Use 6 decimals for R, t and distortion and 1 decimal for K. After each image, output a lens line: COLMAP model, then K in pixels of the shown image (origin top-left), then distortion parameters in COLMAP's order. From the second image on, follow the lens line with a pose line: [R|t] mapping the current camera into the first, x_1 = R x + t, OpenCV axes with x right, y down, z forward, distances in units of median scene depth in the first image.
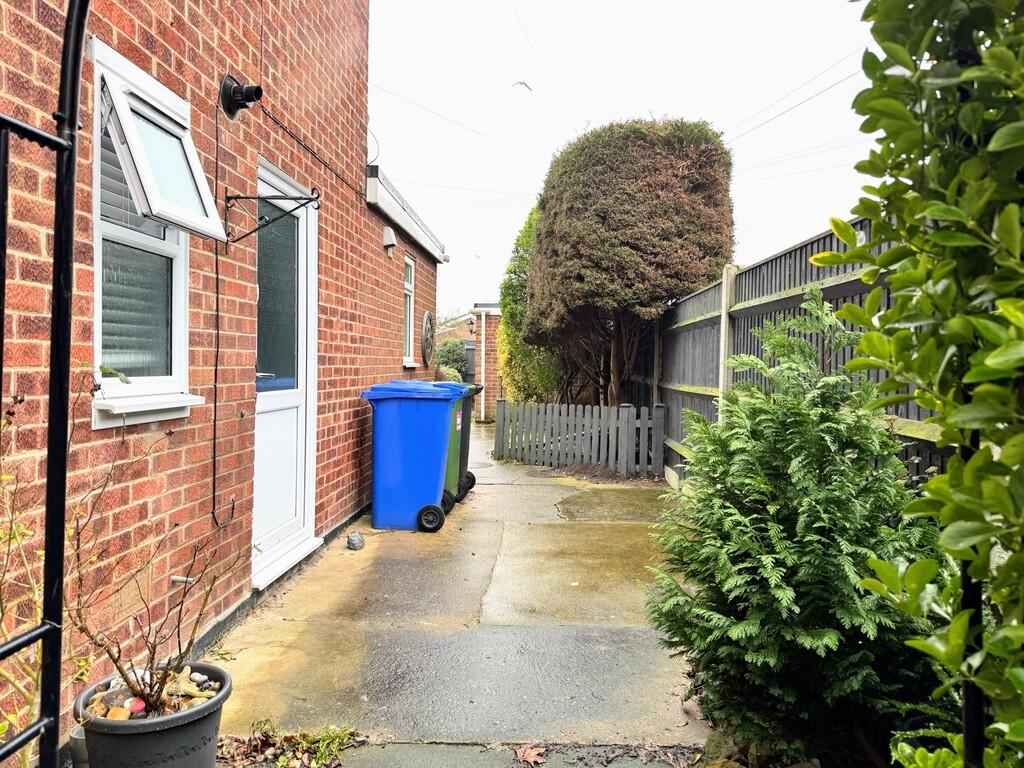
lens RADIAL K [[740.1, 0, 506.0], [0, 740.1, 393.3], [0, 0, 1]] dist [0.106910, -0.168836]
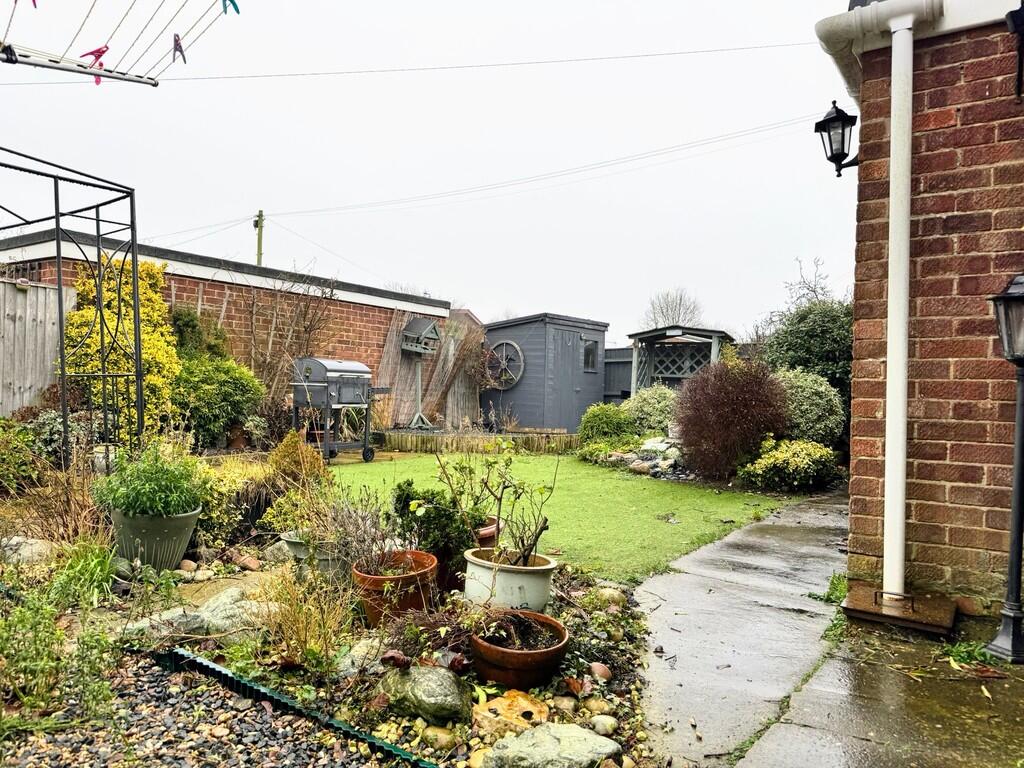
lens RADIAL K [[740.1, 0, 506.0], [0, 740.1, 393.3], [0, 0, 1]] dist [0.106910, -0.168836]
pose [[0.867073, 0.012028, -0.498036, -0.021661], [-0.031895, 0.998998, -0.031402, -0.006558], [0.497159, 0.043113, 0.866588, 0.769817]]
